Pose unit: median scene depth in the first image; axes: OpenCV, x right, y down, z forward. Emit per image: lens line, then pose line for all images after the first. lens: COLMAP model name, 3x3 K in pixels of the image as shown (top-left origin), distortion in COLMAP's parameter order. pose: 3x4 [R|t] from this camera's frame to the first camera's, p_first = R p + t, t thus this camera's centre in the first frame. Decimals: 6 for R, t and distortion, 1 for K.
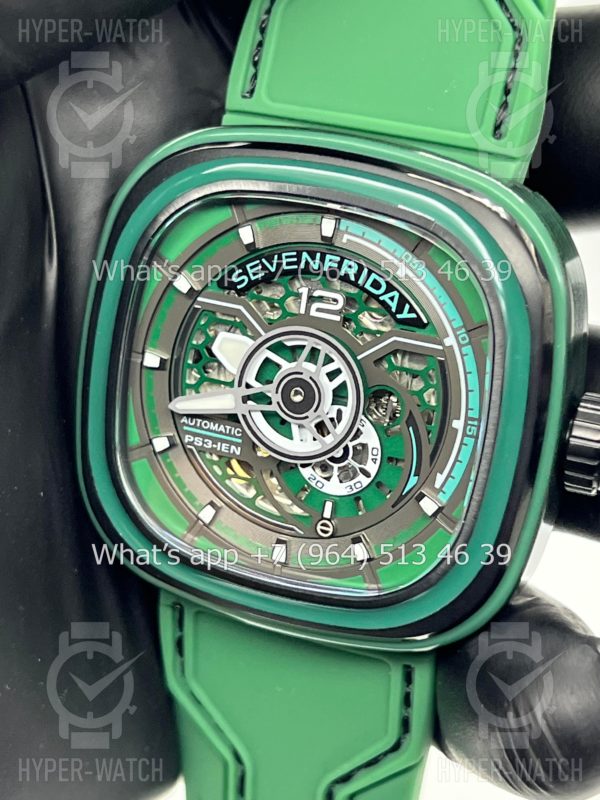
lens RADIAL K [[1899.0, 0, 294.1], [0, 1899.0, 413.9], [0, 0, 1]] dist [0.200258, 0.000000]
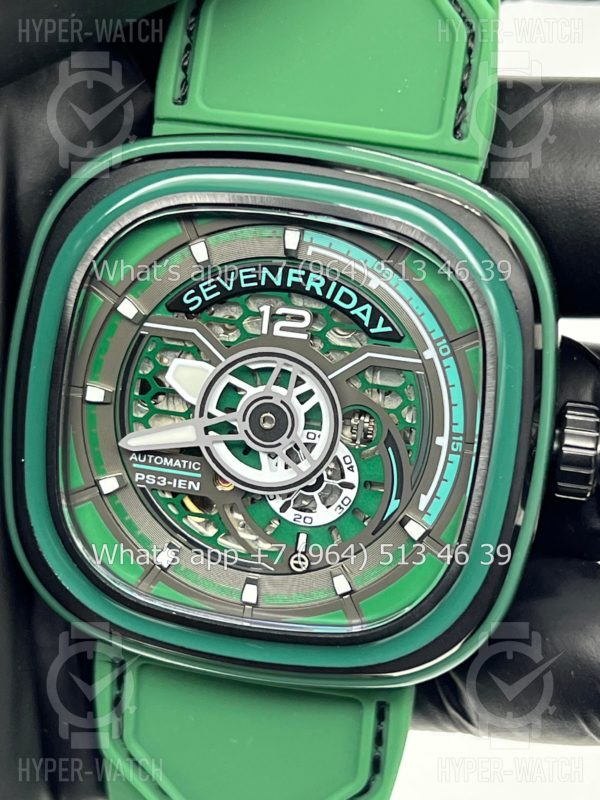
lens RADIAL K [[1899.0, 0, 304.1], [0, 1899.0, 402.7], [0, 0, 1]] dist [0.200258, 0.000000]
pose [[0.975977, -0.062311, 0.208772, -0.174038], [0.066546, 0.997694, -0.013317, -0.005461], [-0.207461, 0.026890, 0.977874, 0.088544]]
